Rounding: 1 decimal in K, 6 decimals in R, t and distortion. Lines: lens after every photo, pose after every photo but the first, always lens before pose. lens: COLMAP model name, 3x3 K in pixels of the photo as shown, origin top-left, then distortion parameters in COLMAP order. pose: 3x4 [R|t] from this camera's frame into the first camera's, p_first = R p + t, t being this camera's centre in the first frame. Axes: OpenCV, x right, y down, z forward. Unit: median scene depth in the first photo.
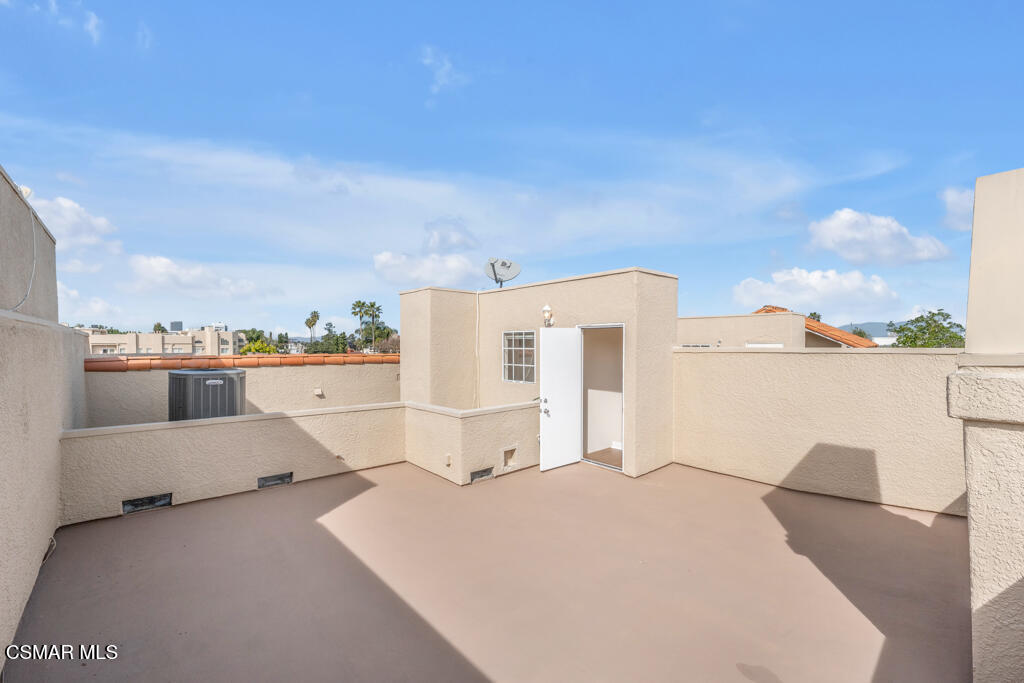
lens RADIAL K [[414.9, 0, 508.9], [0, 414.9, 346.7], [0, 0, 1]] dist [0.001281, -0.000512]
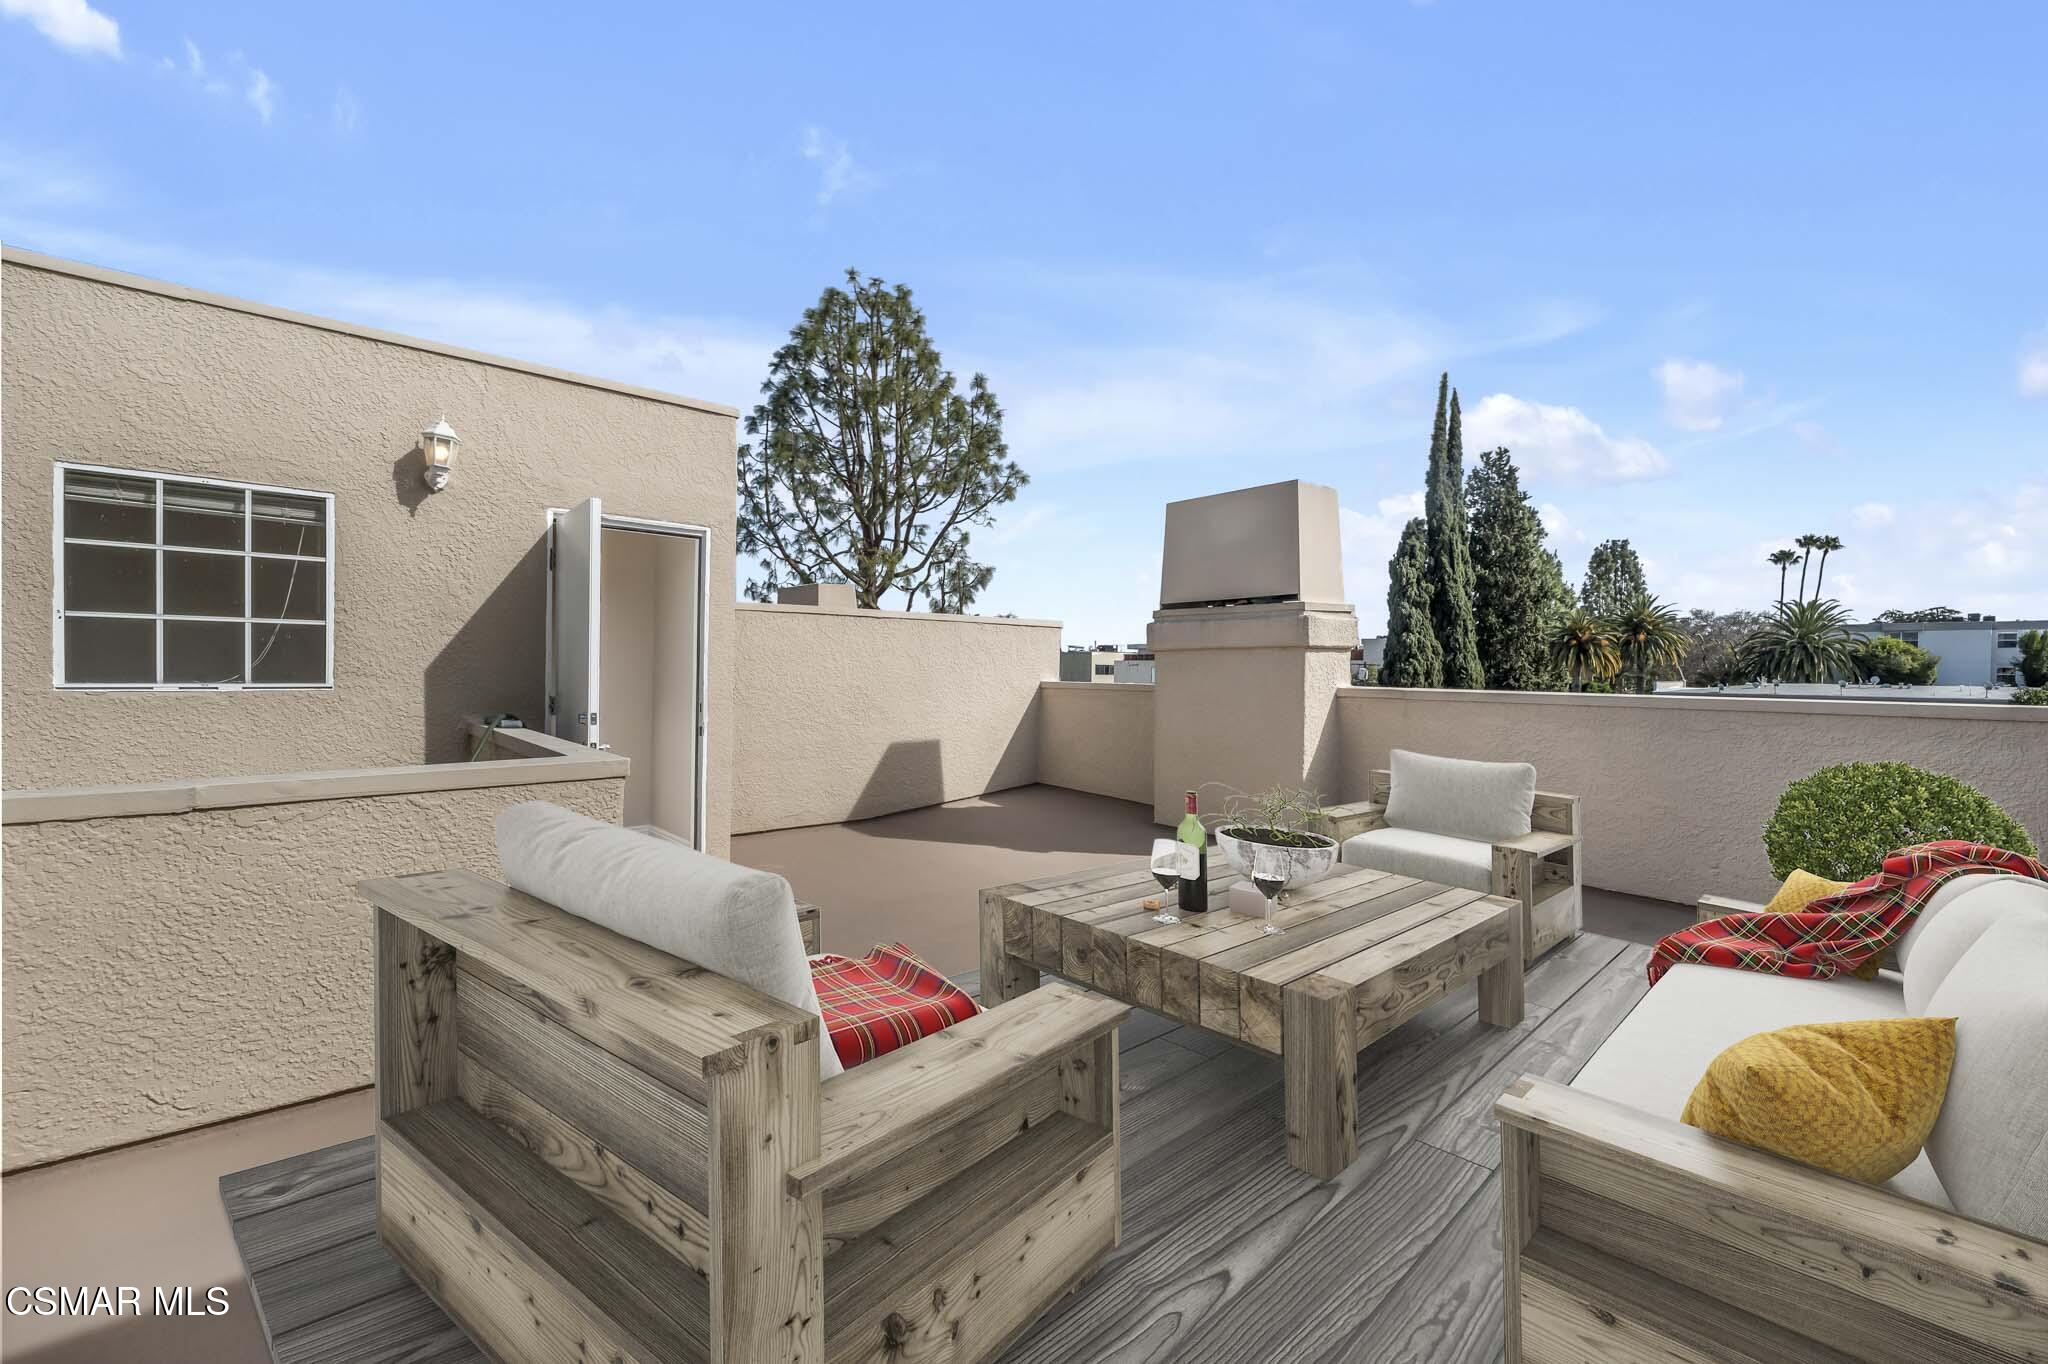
lens RADIAL K [[829.9, 0, 1015.5], [0, 829.9, 688.7], [0, 0, 1]] dist [0.001281, -0.000512]
pose [[0.008941, -0.016698, 0.999821, -0.537377], [-0.003435, 0.999854, 0.016730, 0.087397], [-0.999954, -0.003584, 0.008883, 0.598271]]
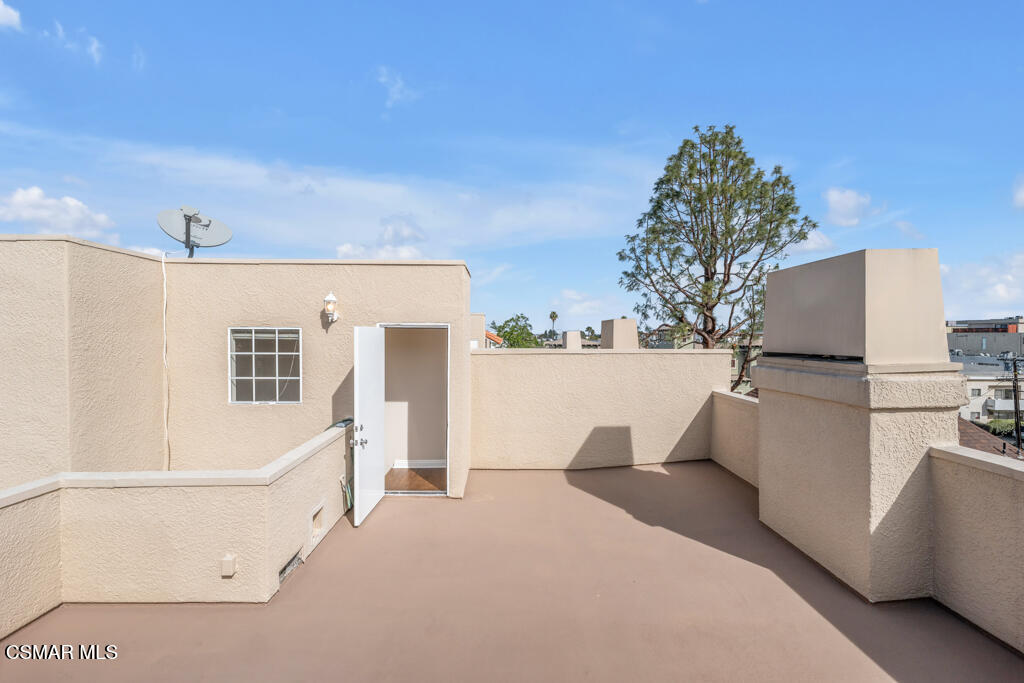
lens RADIAL K [[414.9, 0, 519.6], [0, 414.9, 341.7], [0, 0, 1]] dist [0.001281, -0.000512]
pose [[0.649543, -0.006651, 0.760296, -0.255406], [0.000414, 0.999965, 0.008393, -0.023373], [-0.760325, -0.005137, 0.649523, 0.290365]]
